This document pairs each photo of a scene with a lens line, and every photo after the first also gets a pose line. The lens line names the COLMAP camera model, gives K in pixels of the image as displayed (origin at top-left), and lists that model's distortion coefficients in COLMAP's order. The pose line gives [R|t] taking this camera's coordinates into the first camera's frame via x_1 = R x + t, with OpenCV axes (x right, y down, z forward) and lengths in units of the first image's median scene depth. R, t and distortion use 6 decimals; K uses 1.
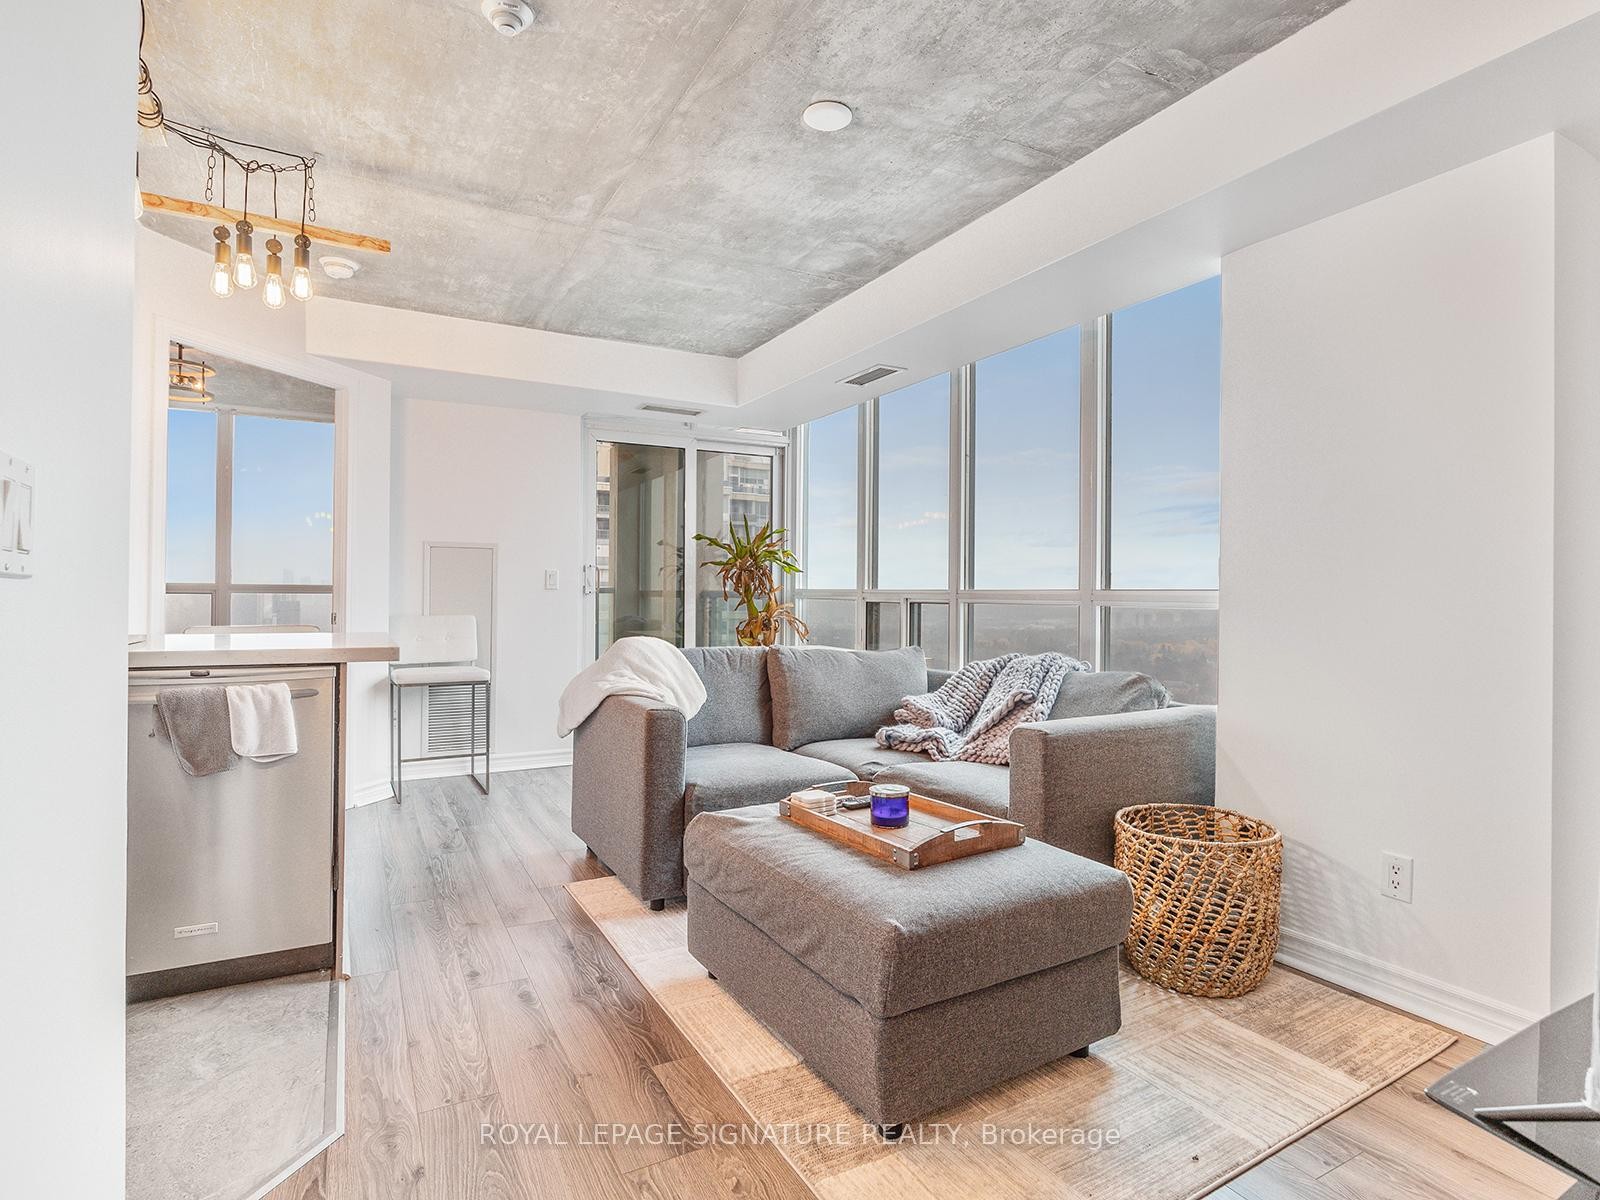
lens RADIAL K [[815.8, 0, 792.8], [0, 815.8, 594.4], [0, 0, 1]] dist [-0.021284, -0.000746]
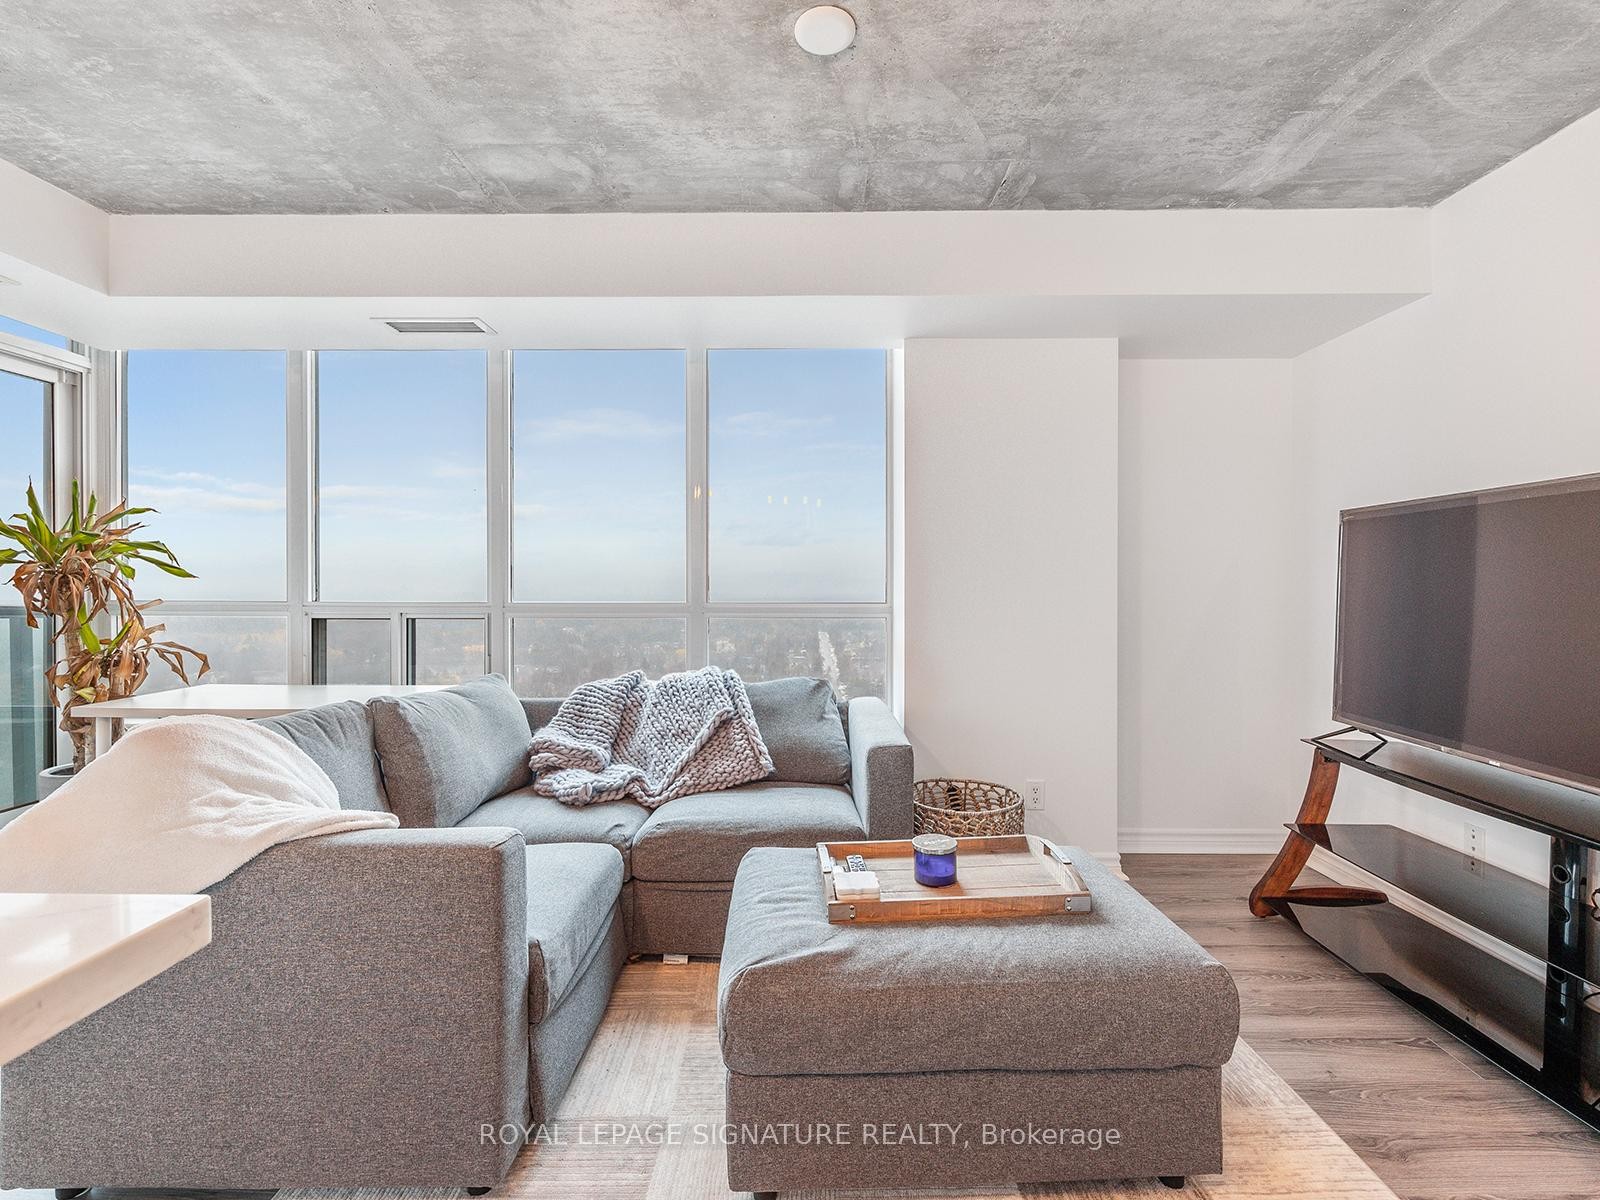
lens RADIAL K [[723.8, 0, 798.3], [0, 723.8, 597.9], [0, 0, 1]] dist [-0.002651, 0.000193]
pose [[0.490519, -0.022995, 0.871127, -0.581746], [0.005086, 0.999710, 0.023526, -0.049705], [-0.871416, -0.007109, 0.490494, 0.649911]]
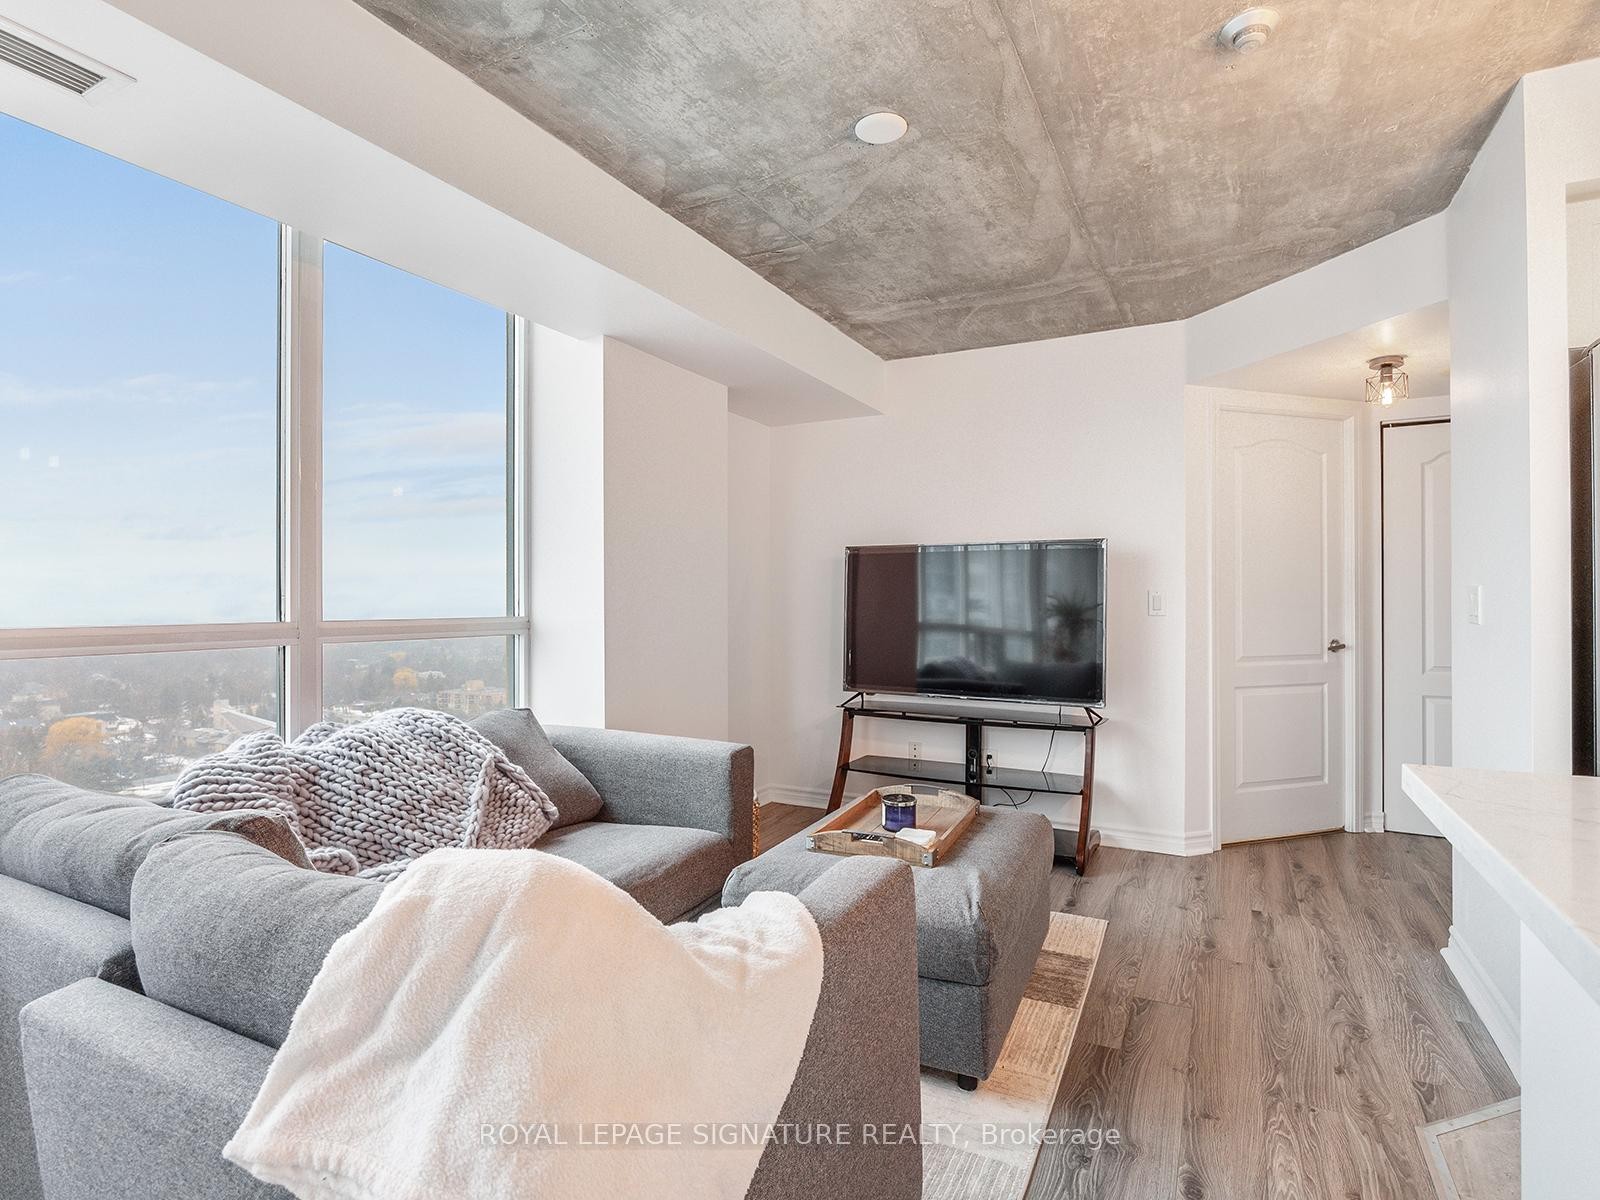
lens RADIAL K [[815.8, 0, 791.7], [0, 815.8, 596.7], [0, 0, 1]] dist [-0.021284, -0.000746]
pose [[-0.548075, -0.004824, 0.836416, -0.674184], [-0.002381, 0.999988, 0.004208, -0.044116], [-0.836426, 0.000315, -0.548080, 1.558133]]
